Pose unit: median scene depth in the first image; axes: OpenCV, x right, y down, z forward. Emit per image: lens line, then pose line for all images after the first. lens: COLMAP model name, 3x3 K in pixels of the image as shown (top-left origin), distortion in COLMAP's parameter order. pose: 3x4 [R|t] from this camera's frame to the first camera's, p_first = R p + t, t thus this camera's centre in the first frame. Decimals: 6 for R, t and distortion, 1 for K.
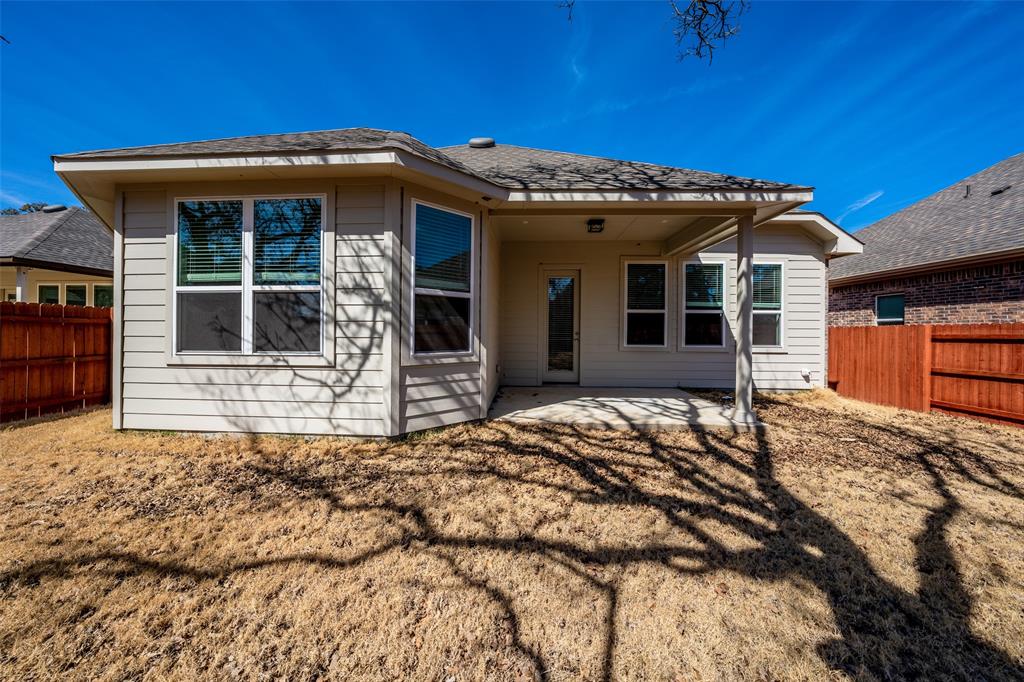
lens RADIAL K [[350.4, 0, 508.2], [0, 350.4, 328.8], [0, 0, 1]] dist [-0.001344, -0.000070]
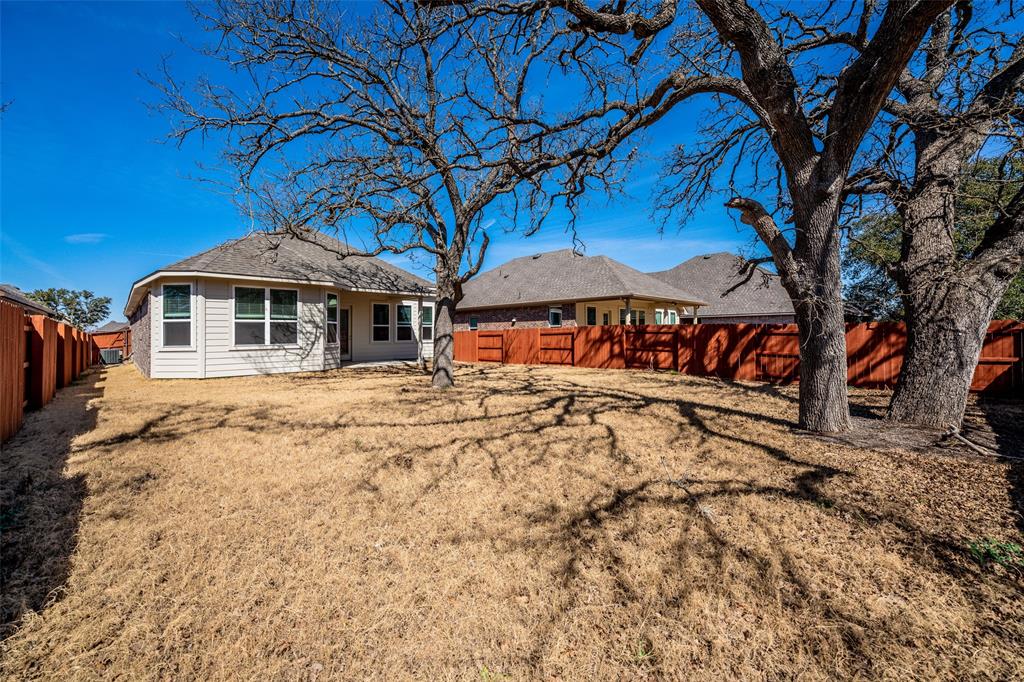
lens RADIAL K [[401.2, 0, 512.0], [0, 401.2, 341.0], [0, 0, 1]] dist [-0.000804, 0.000030]
pose [[0.677547, -0.024826, 0.735061, -1.736191], [0.008012, 0.999620, 0.026377, -0.026025], [-0.735436, -0.011982, 0.677488, -2.506225]]
